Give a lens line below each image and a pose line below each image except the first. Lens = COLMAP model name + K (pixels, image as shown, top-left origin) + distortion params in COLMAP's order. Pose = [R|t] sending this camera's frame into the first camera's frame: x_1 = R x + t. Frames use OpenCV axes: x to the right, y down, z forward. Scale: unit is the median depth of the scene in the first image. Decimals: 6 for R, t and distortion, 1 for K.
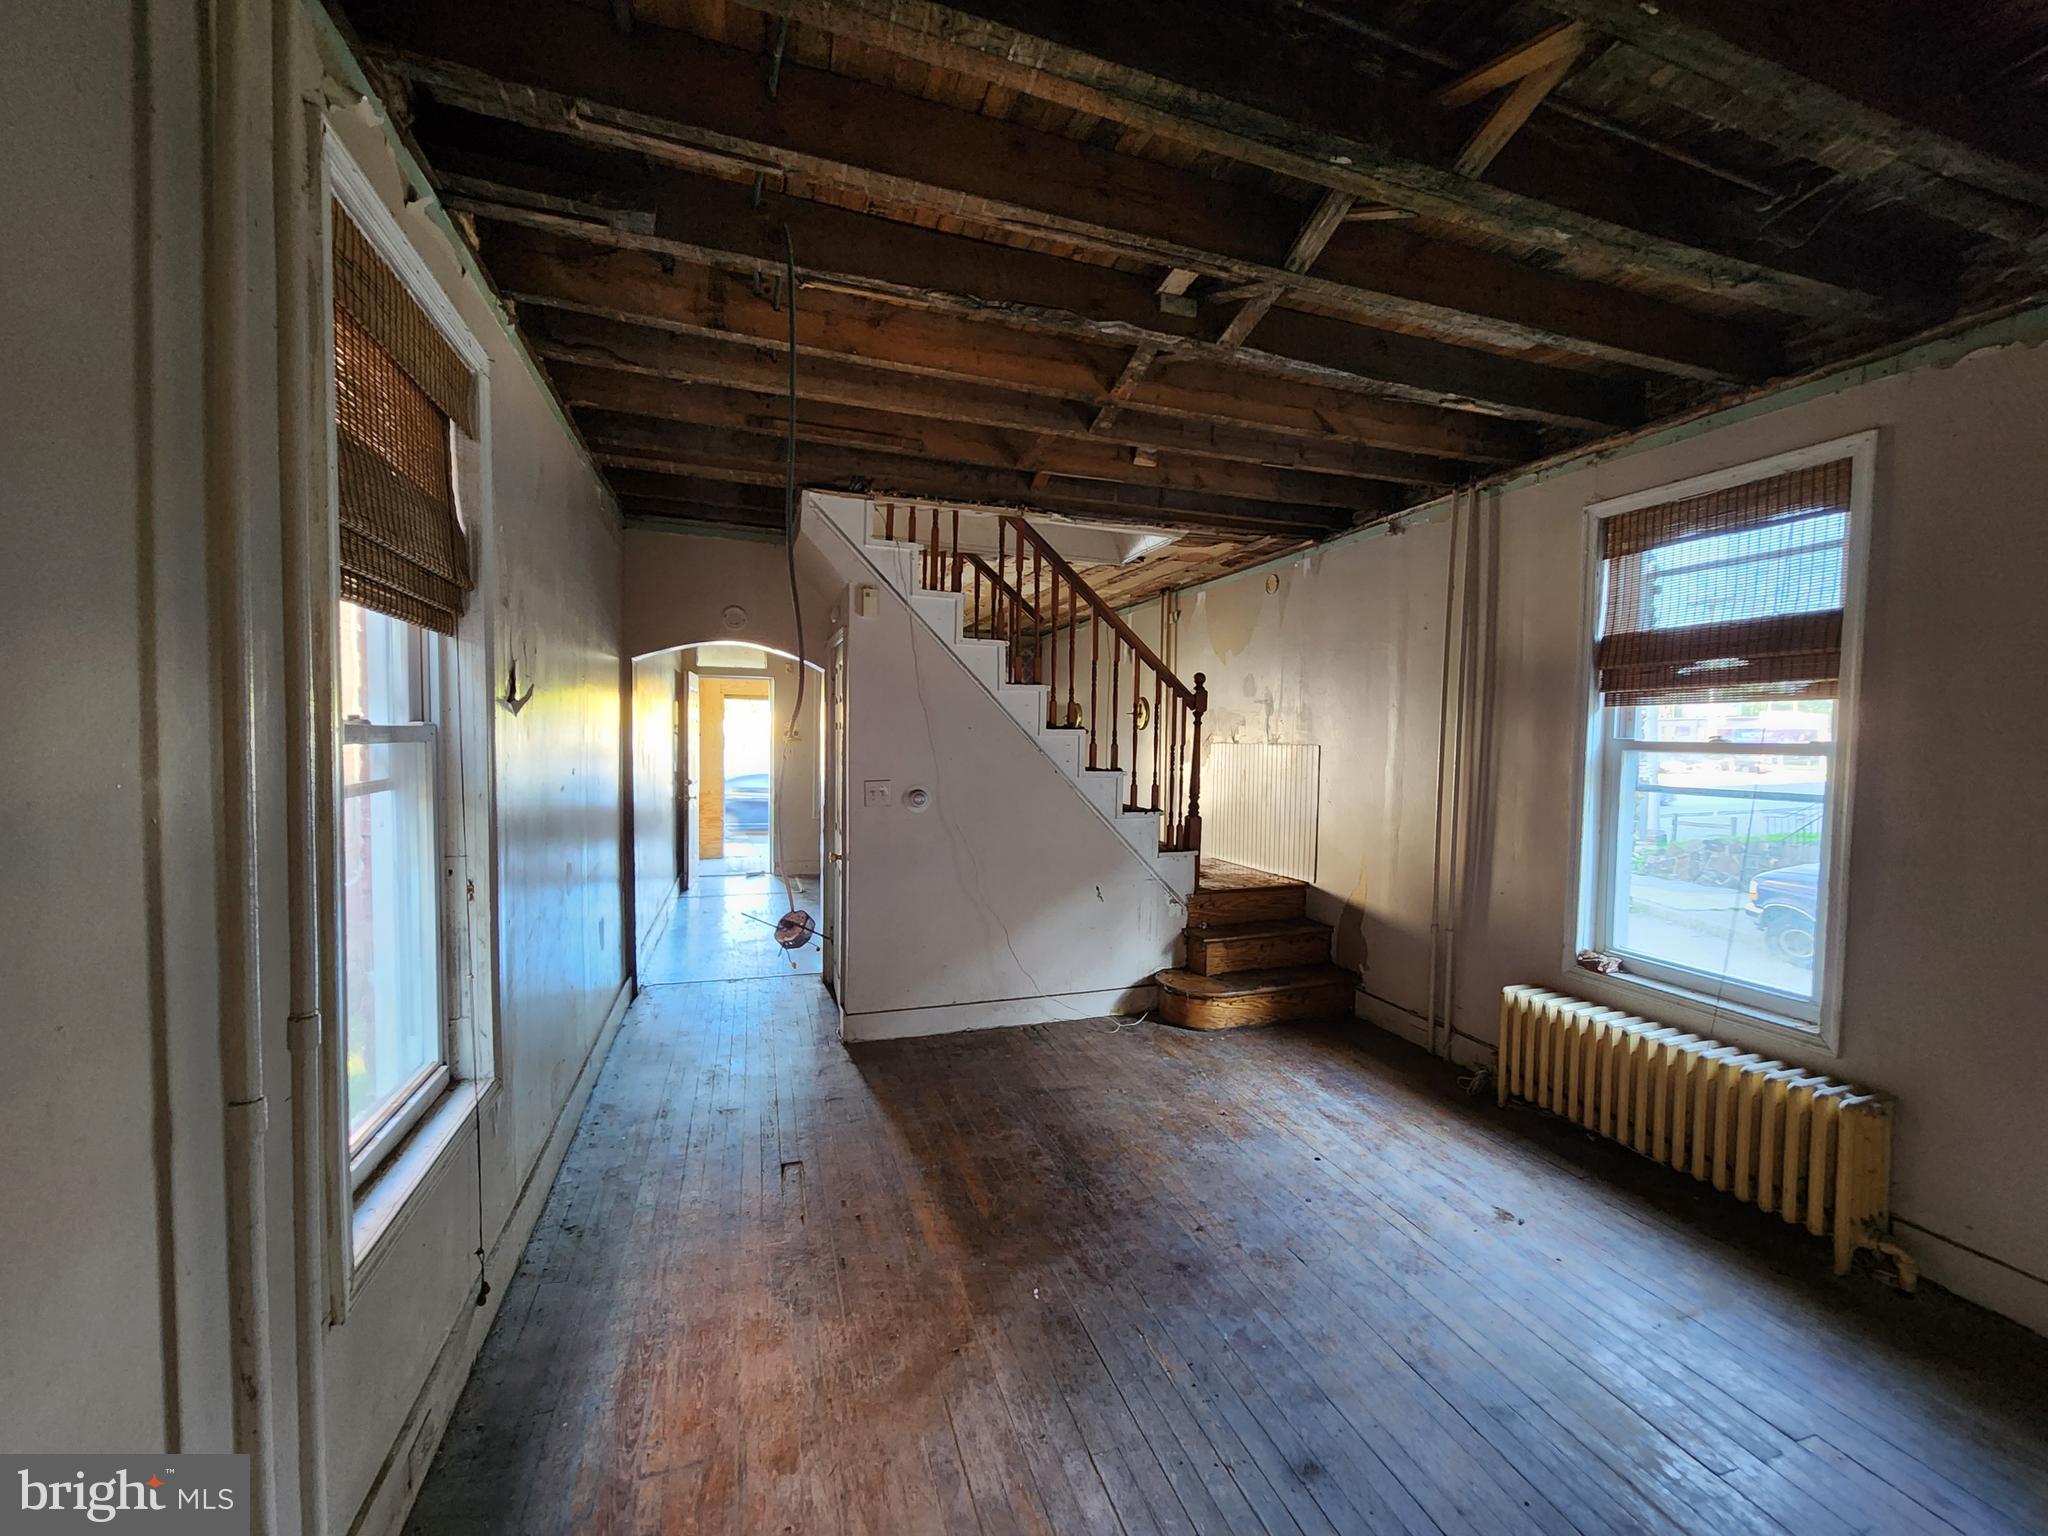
lens RADIAL K [[835.6, 0, 1051.7], [0, 835.6, 776.3], [0, 0, 1]] dist [-0.016220, -0.000185]
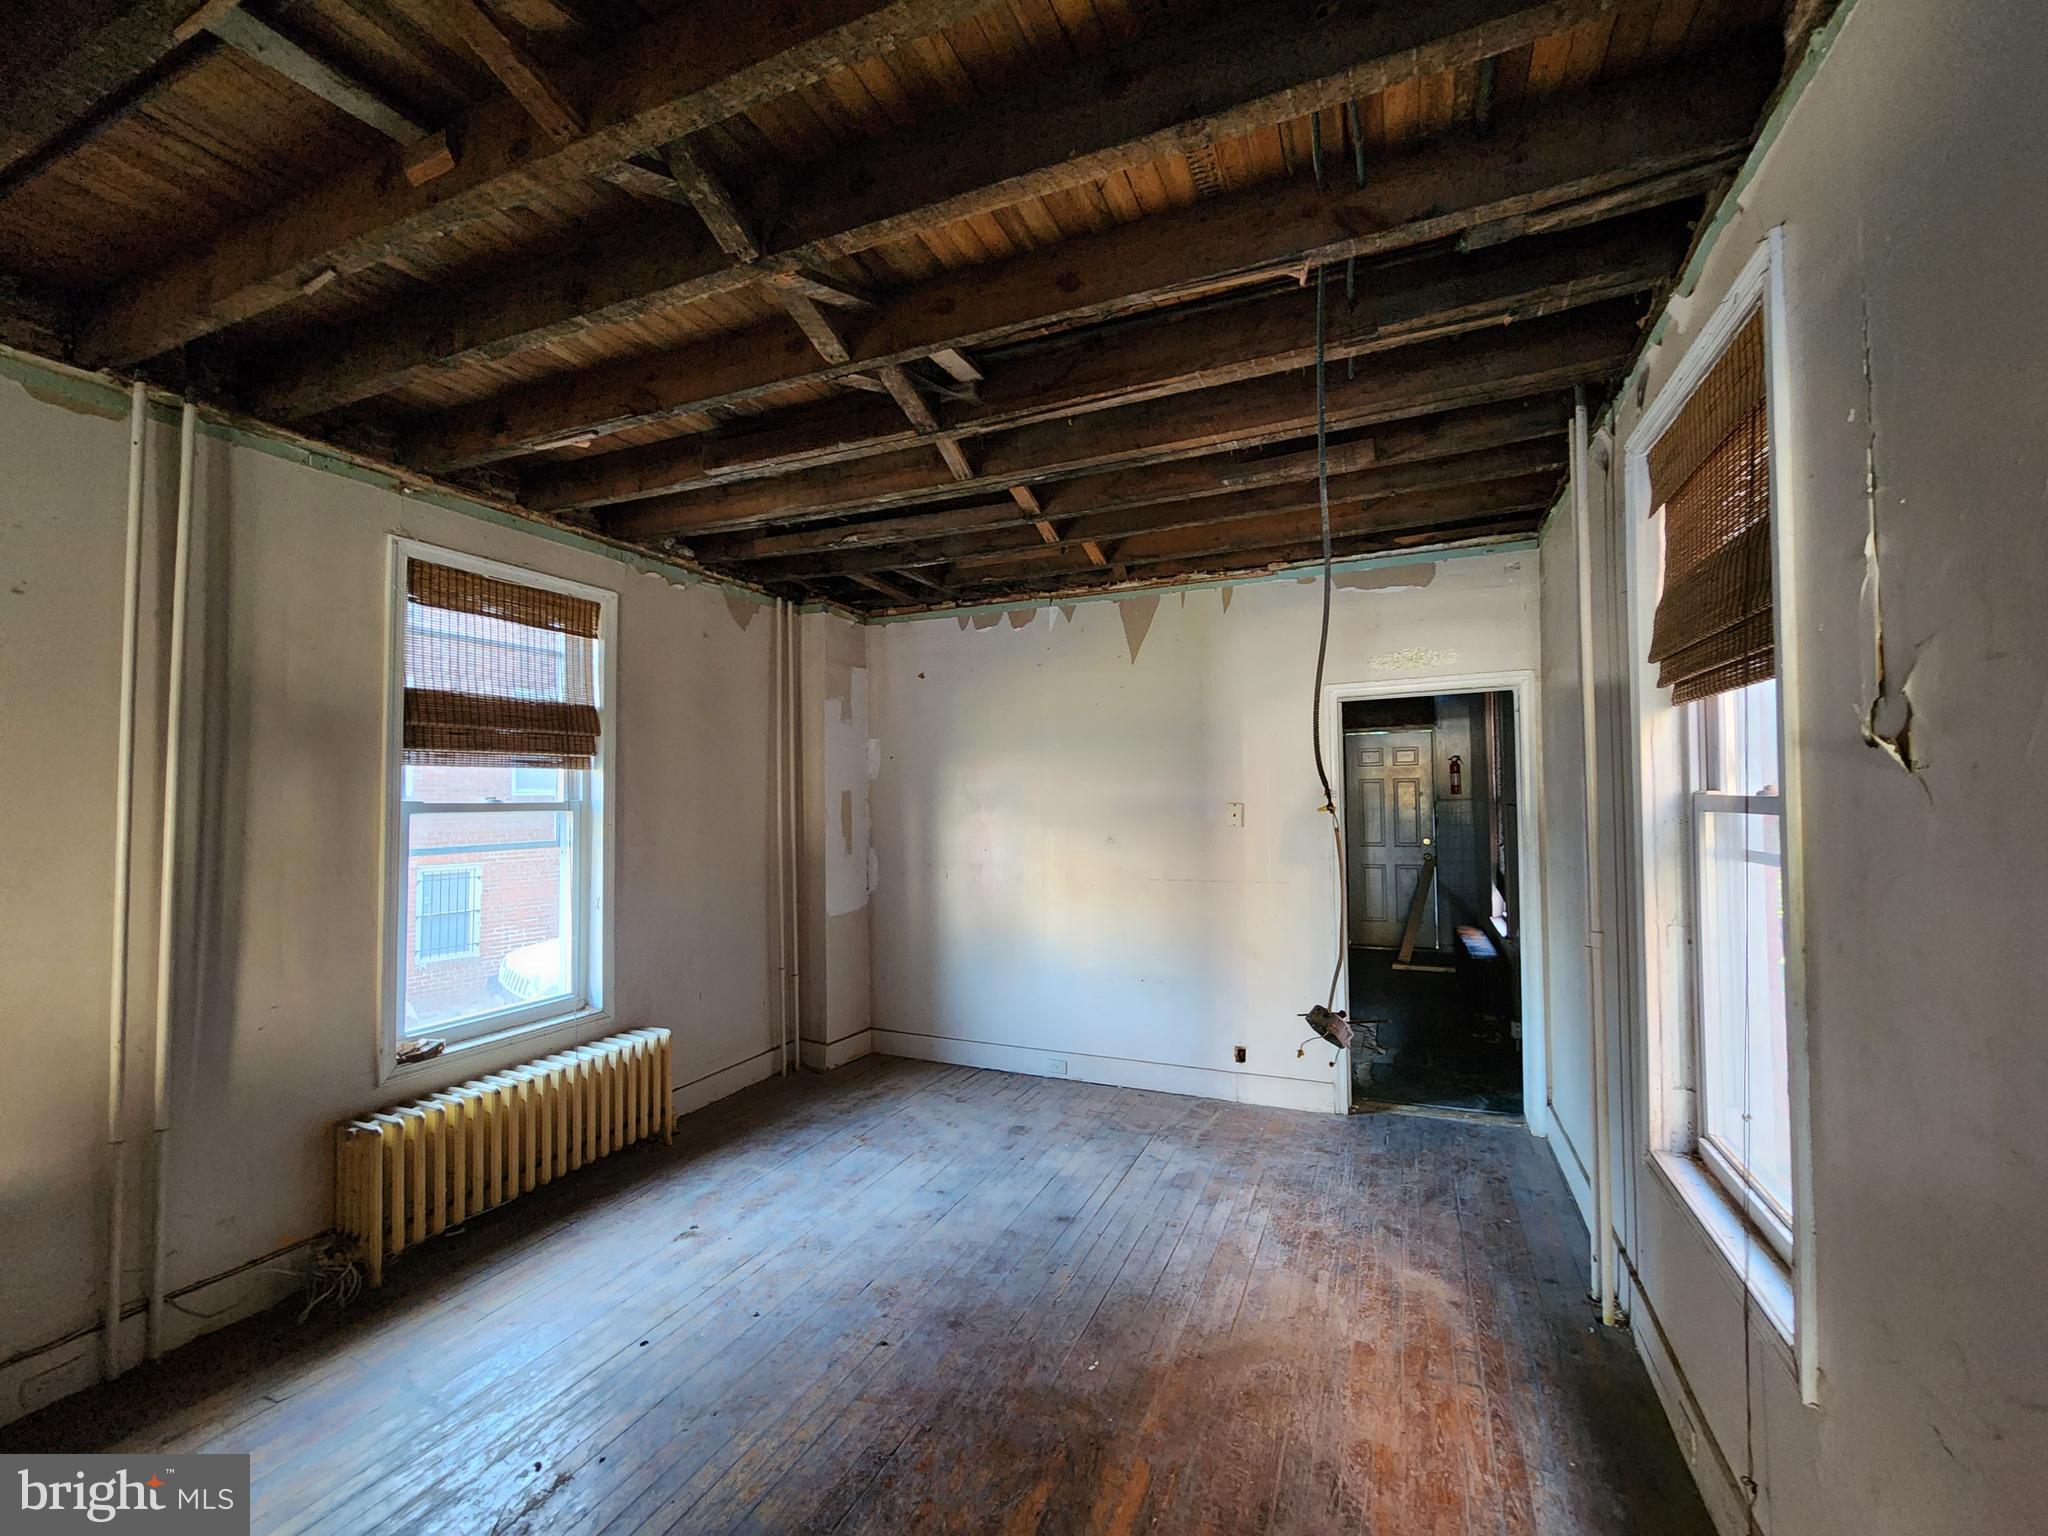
lens RADIAL K [[843.5, 0, 1025.2], [0, 843.5, 772.1], [0, 0, 1]] dist [-0.002097, -0.000275]
pose [[-0.726245, 0.011292, 0.687343, -0.536036], [0.028915, 0.999482, 0.014132, -0.083508], [-0.686828, 0.030137, -0.726195, 1.436591]]
